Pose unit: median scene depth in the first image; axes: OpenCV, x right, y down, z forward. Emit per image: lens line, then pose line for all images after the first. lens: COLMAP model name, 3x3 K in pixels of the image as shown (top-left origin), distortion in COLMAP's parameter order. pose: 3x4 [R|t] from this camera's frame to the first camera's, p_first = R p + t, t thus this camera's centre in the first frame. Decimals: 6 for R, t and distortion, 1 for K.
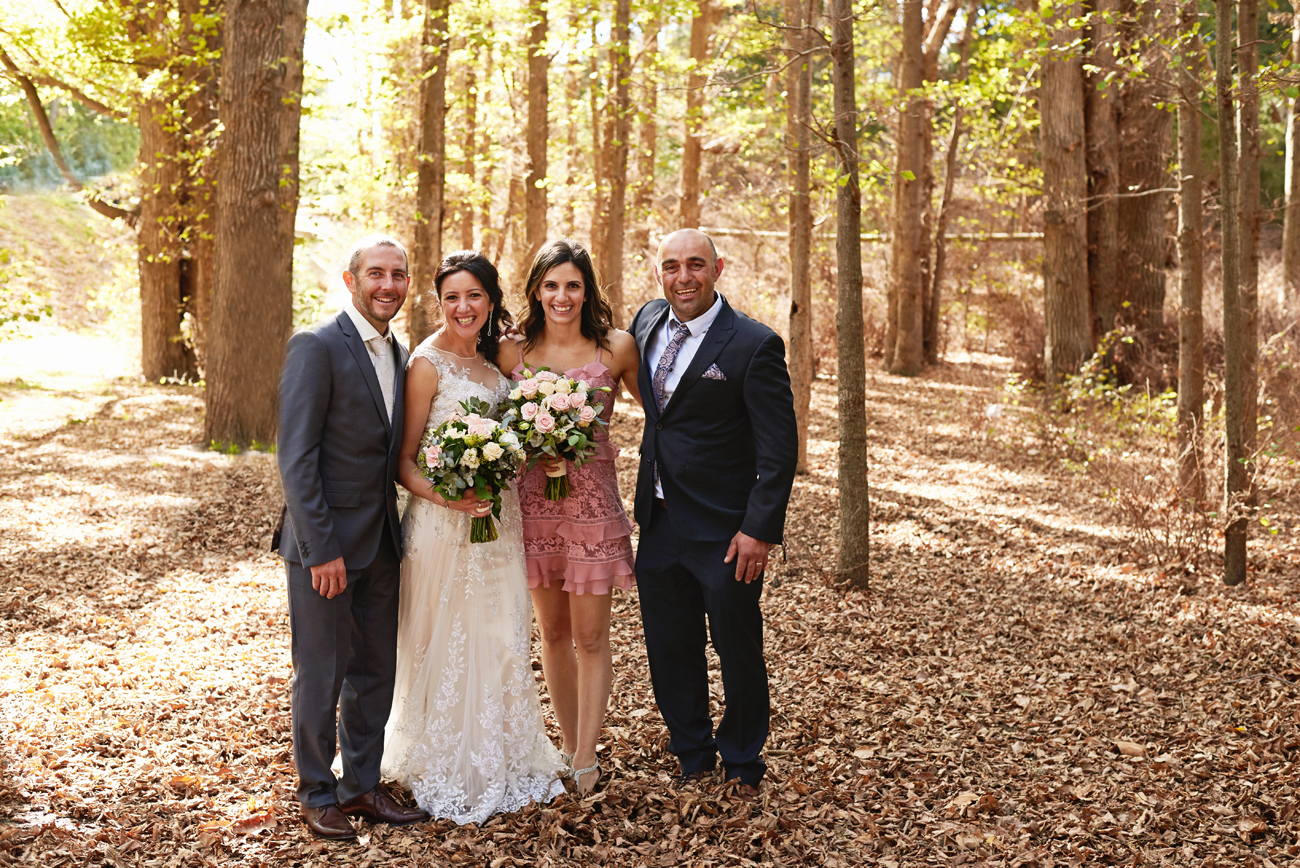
lens RADIAL K [[1899.1, 0, 650.0], [0, 1899.1, 434.0], [0, 0, 1]] dist [-0.109126, 0.072411]
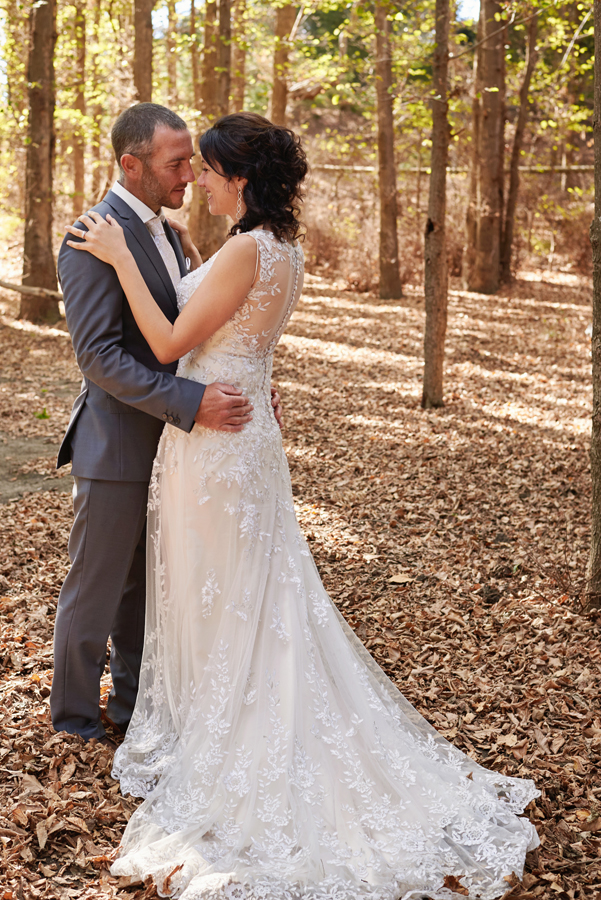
lens RADIAL K [[1314.8, 0, 300.5], [0, 1314.8, 450.0], [0, 0, 1]] dist [-0.109126, 0.072411]
pose [[0.998056, -0.011311, 0.061289, -0.018158], [0.005476, 0.995506, 0.094538, -0.012454], [-0.062083, -0.094019, 0.993633, 0.242591]]
